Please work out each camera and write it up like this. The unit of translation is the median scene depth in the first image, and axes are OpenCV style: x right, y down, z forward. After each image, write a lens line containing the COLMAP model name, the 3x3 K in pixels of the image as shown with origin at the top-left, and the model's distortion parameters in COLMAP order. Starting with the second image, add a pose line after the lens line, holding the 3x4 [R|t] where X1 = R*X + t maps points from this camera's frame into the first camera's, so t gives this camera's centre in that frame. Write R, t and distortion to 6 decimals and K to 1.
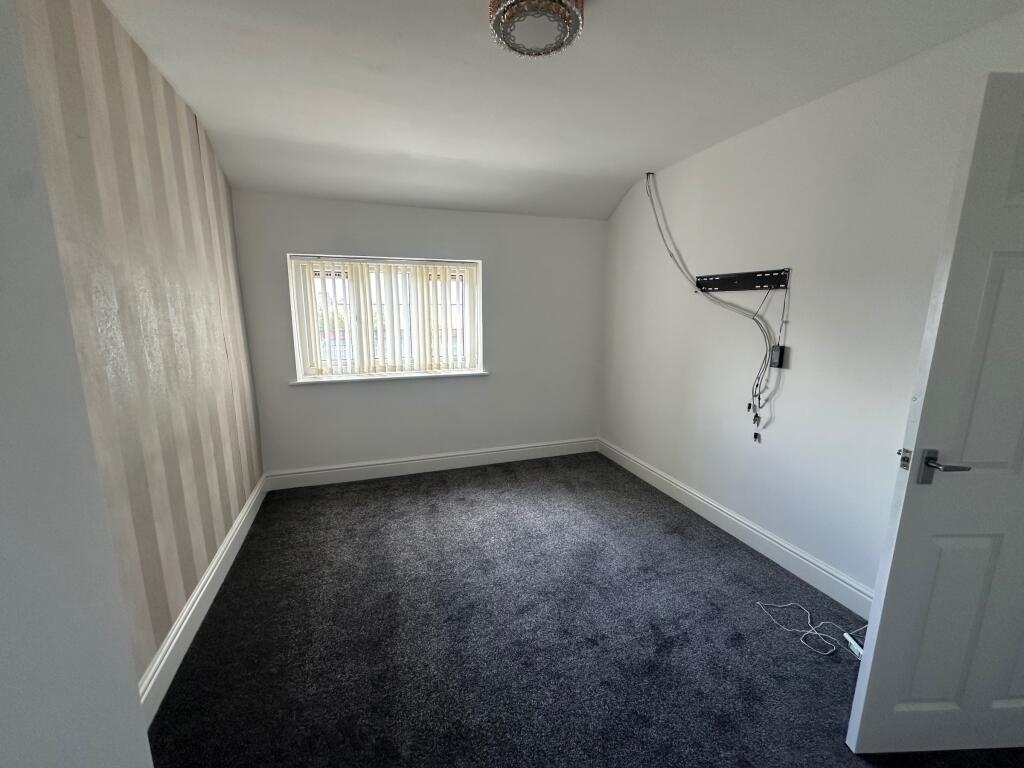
lens RADIAL K [[407.8, 0, 511.1], [0, 407.8, 383.5], [0, 0, 1]] dist [0.002316, 0.000428]
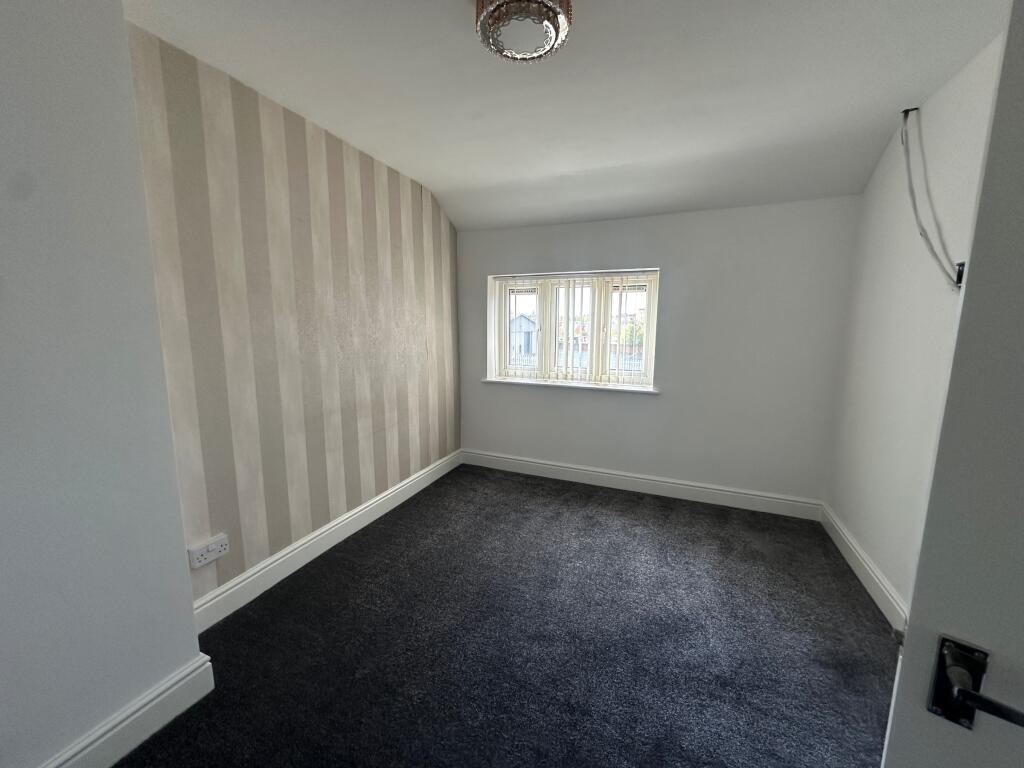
lens RADIAL K [[407.8, 0, 511.2], [0, 407.8, 383.5], [0, 0, 1]] dist [0.002316, 0.000428]
pose [[0.742805, 0.101411, -0.661783, 0.346290], [-0.124240, 0.992172, 0.012588, -0.017889], [0.657879, 0.072870, 0.749590, 0.135563]]
